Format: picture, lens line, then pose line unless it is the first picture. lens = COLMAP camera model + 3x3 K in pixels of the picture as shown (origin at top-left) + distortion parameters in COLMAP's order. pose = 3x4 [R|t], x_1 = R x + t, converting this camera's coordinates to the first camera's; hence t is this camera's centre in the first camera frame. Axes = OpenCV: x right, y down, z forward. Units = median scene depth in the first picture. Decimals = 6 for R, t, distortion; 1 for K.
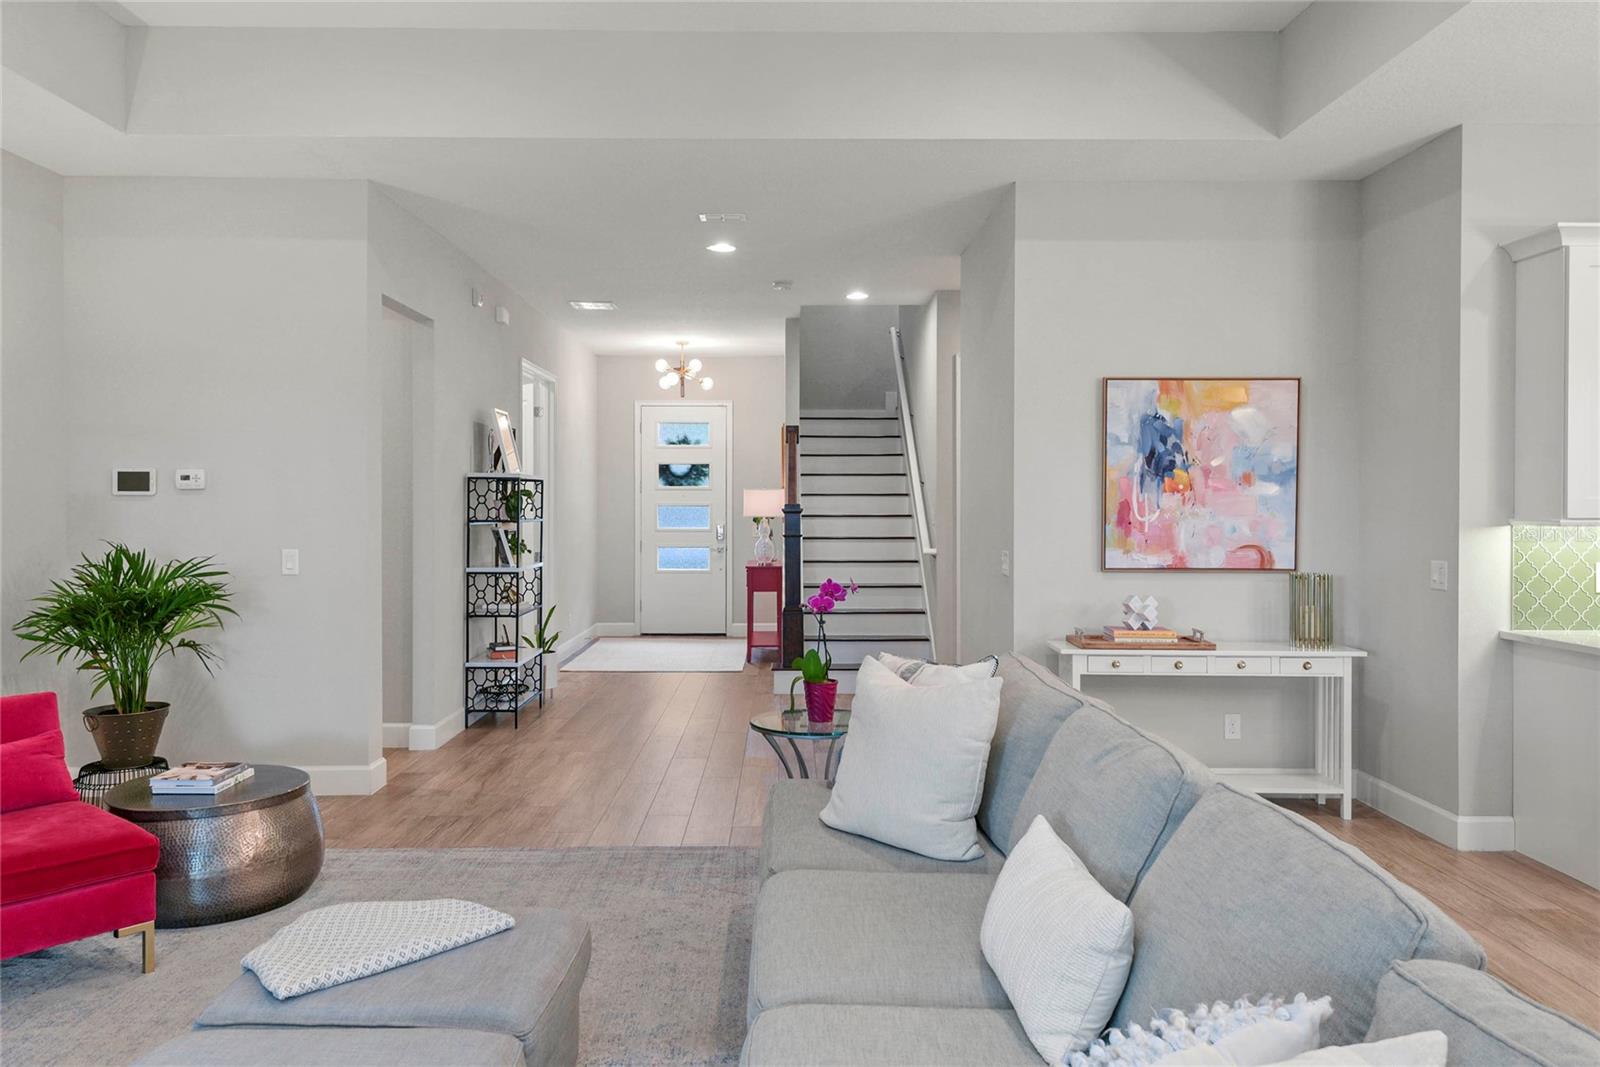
lens RADIAL K [[1156.4, 0, 797.0], [0, 1156.4, 511.7], [0, 0, 1]] dist [0.030512, -0.022271]
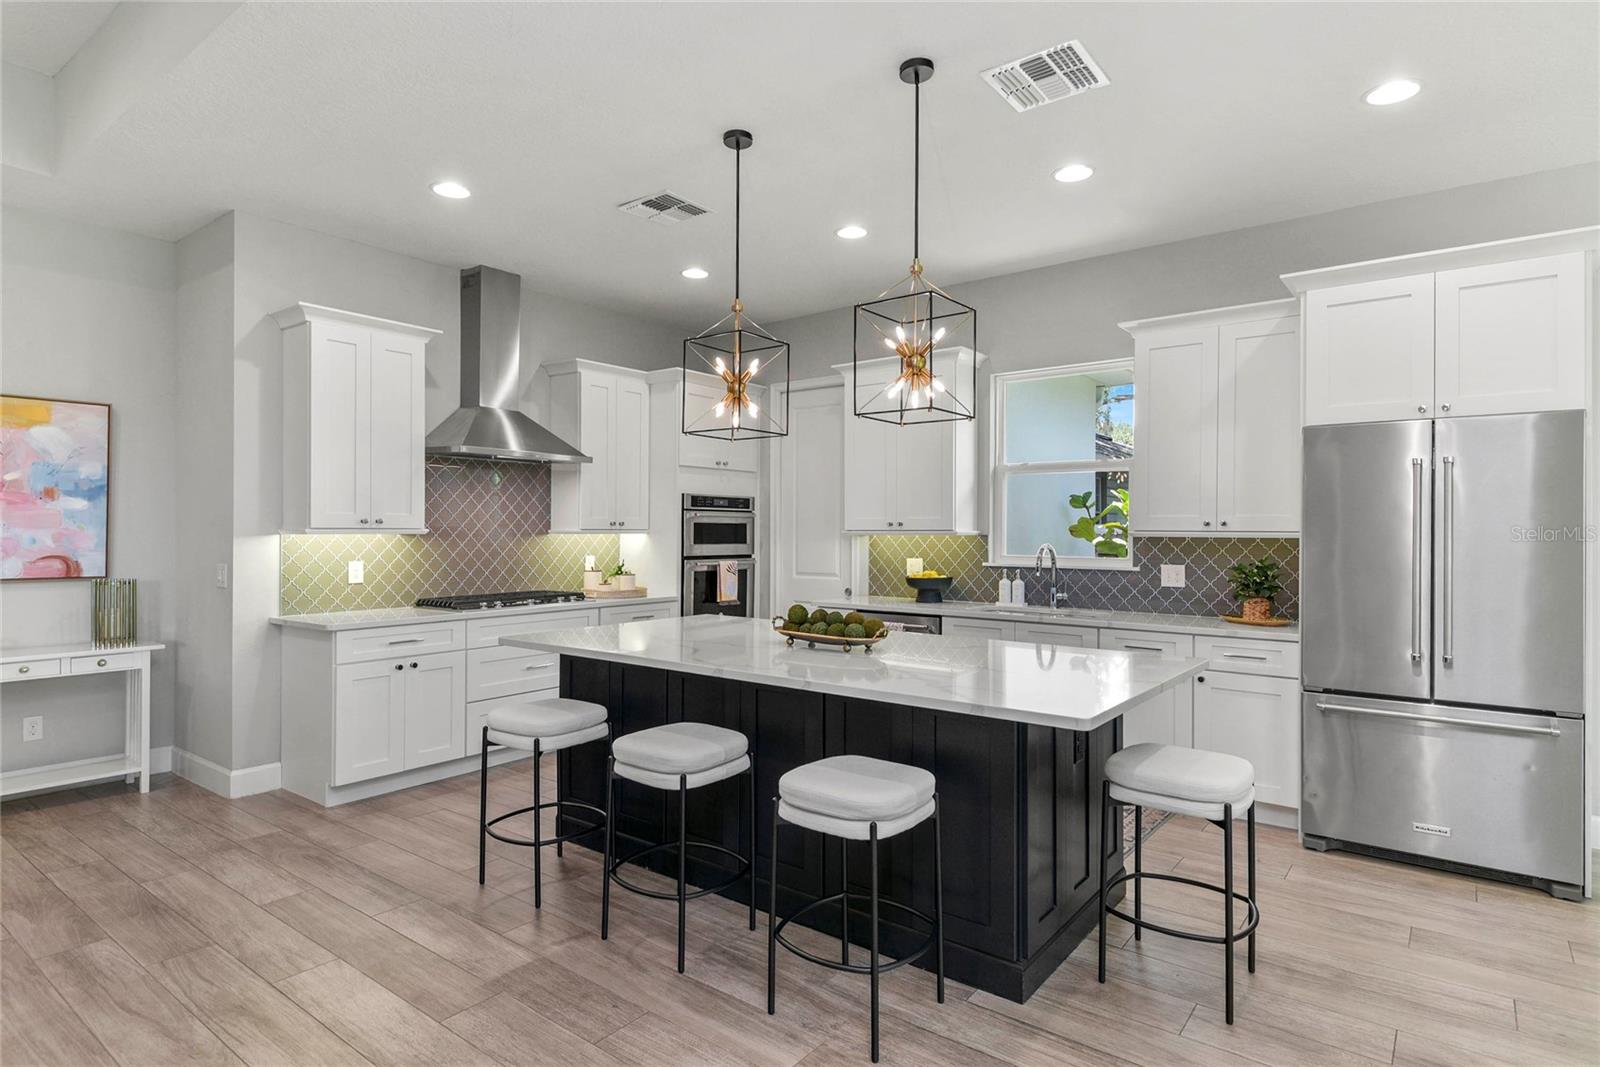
lens RADIAL K [[855.2, 0, 792.0], [0, 855.2, 530.9], [0, 0, 1]] dist [0.035656, -0.019651]
pose [[0.621757, 0.000545, 0.783210, 0.187957], [0.003995, 0.999985, -0.003867, 0.011818], [-0.783200, 0.005533, 0.621746, -0.025816]]
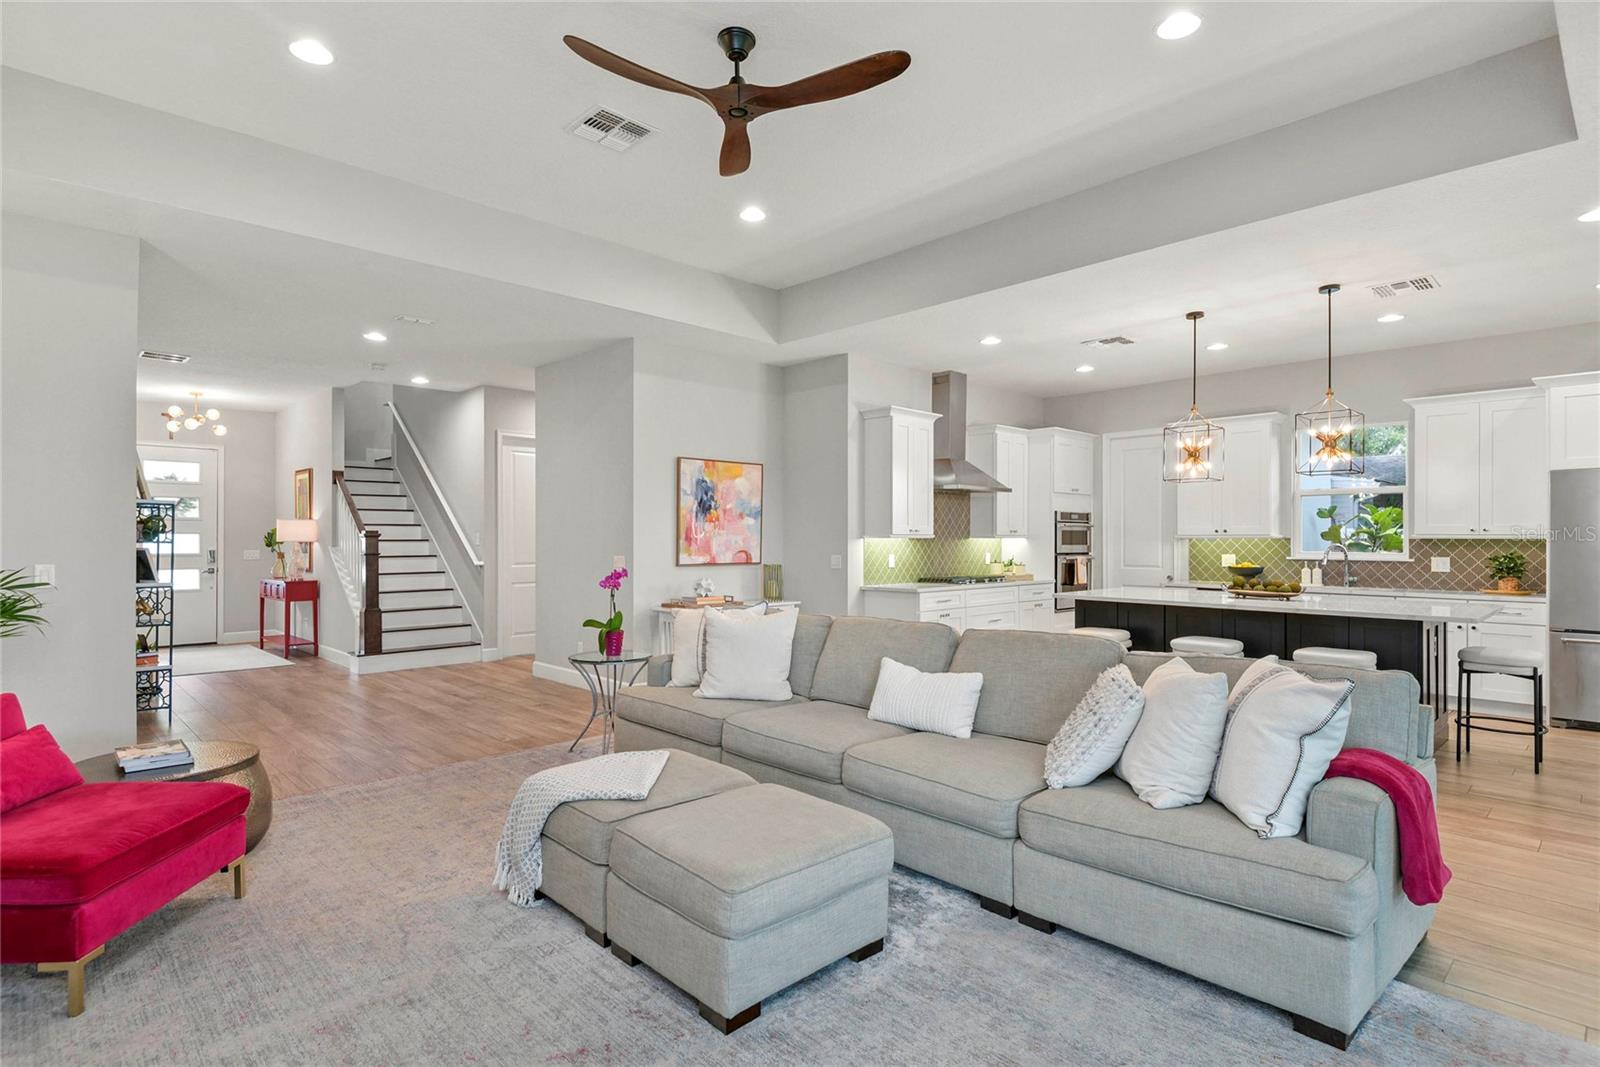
lens RADIAL K [[809.4, 0, 784.6], [0, 809.4, 536.0], [0, 0, 1]] dist [0.015815, -0.007499]
pose [[0.730106, 0.001255, 0.683333, -0.463307], [0.005767, 0.999951, -0.007998, 0.015914], [-0.683309, 0.009780, 0.730063, -0.012018]]
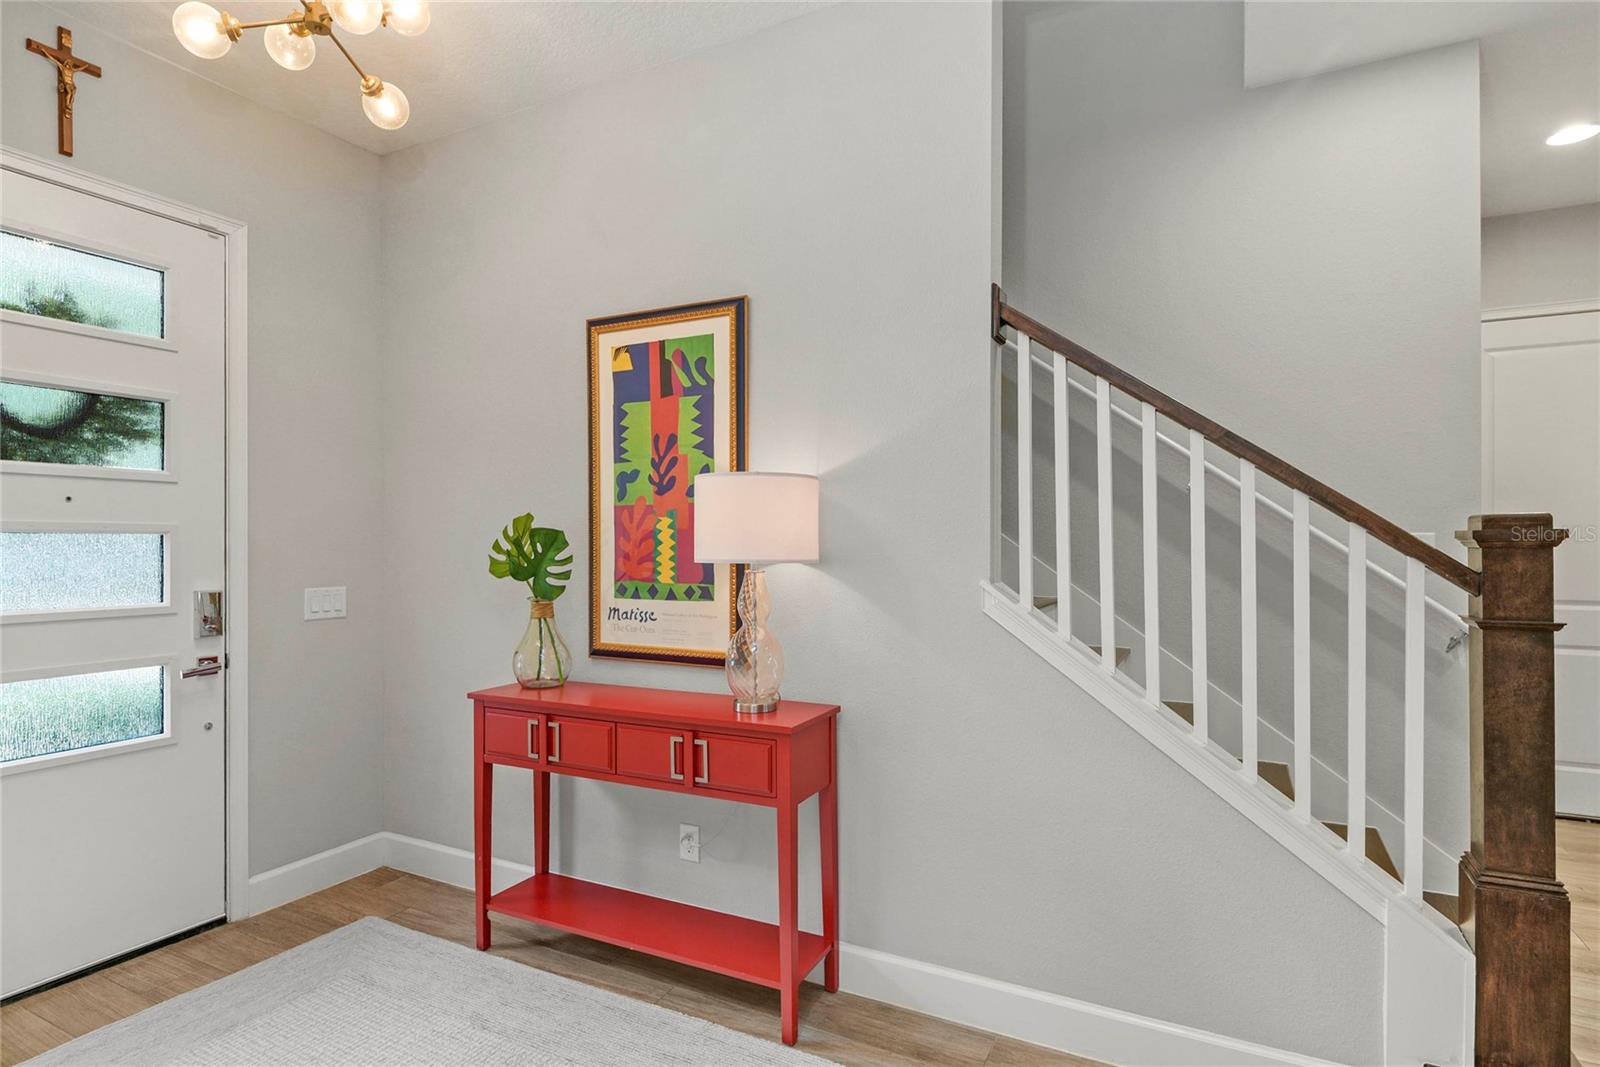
lens RADIAL K [[809.4, 0, 791.4], [0, 809.4, 536.8], [0, 0, 1]] dist [0.015815, -0.007499]
pose [[0.472475, 0.006323, 0.881321, -0.429518], [0.008340, 0.999897, -0.011645, 0.000508], [-0.881305, 0.012852, 0.472374, 1.664652]]
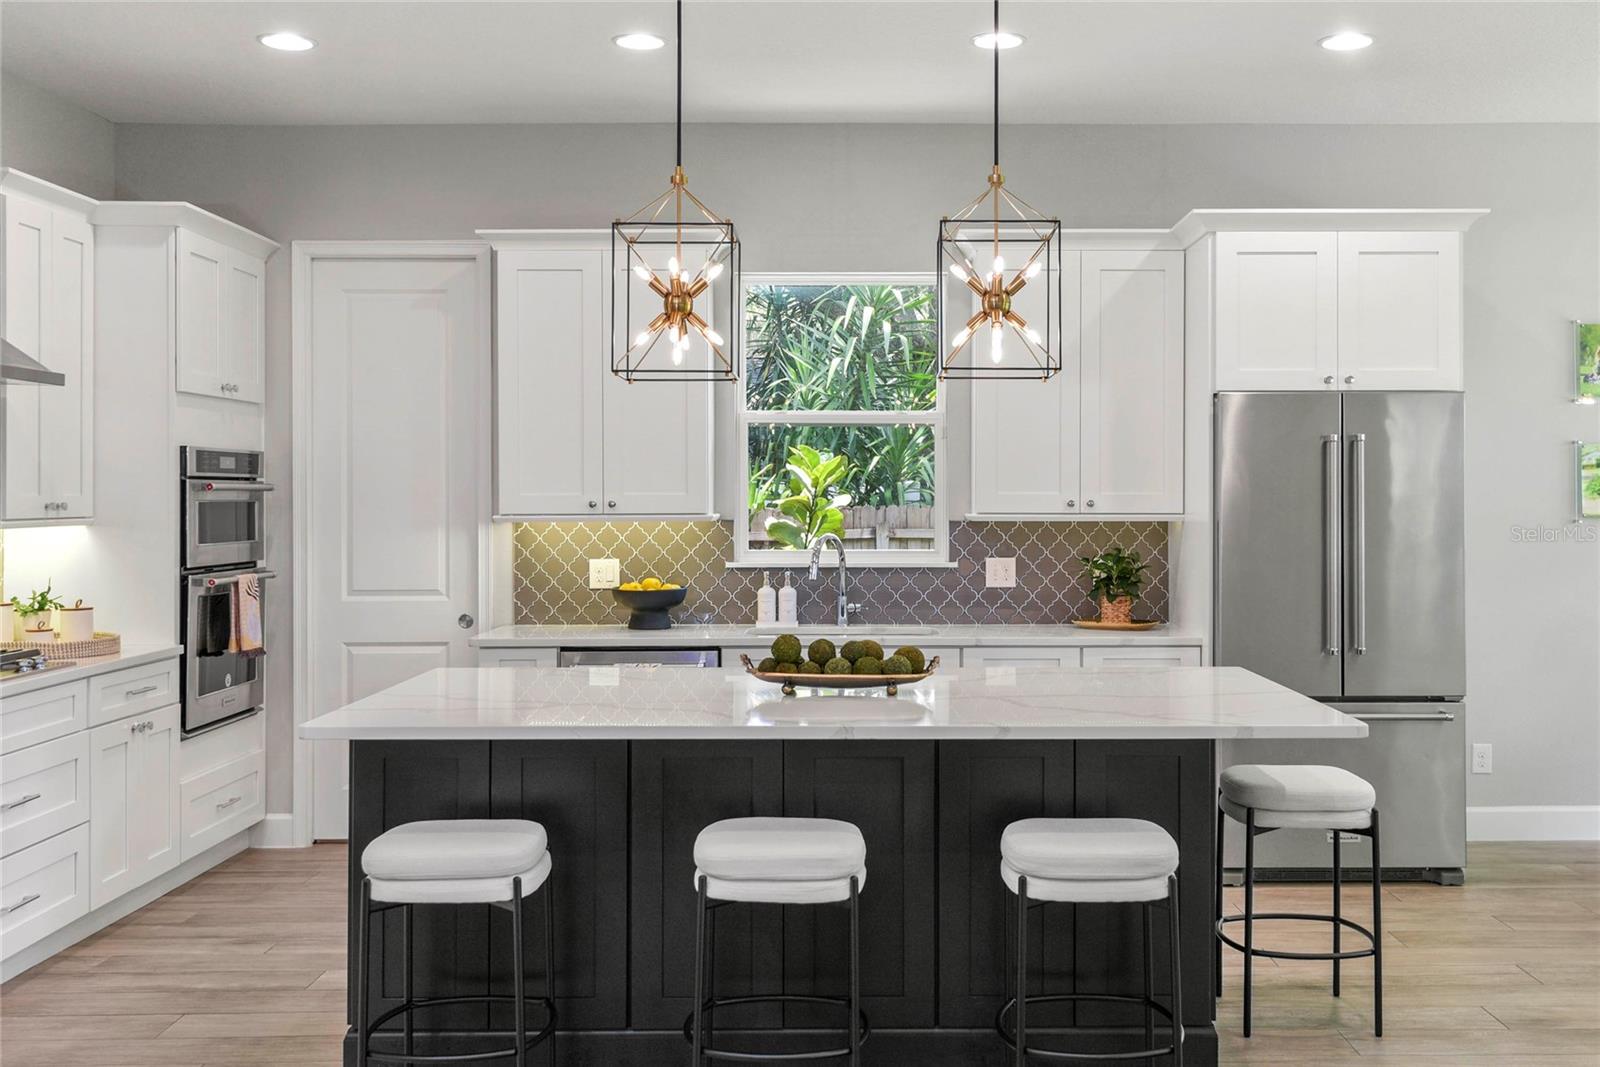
lens RADIAL K [[1655.3, 0, 855.1], [0, 1655.3, 495.9], [0, 0, 1]] dist [0.020246, 0.000000]
pose [[-0.001899, -0.003199, 0.999993, -0.126411], [0.009872, 0.999946, 0.003217, -0.006825], [-0.999949, 0.009878, -0.001867, 0.317019]]
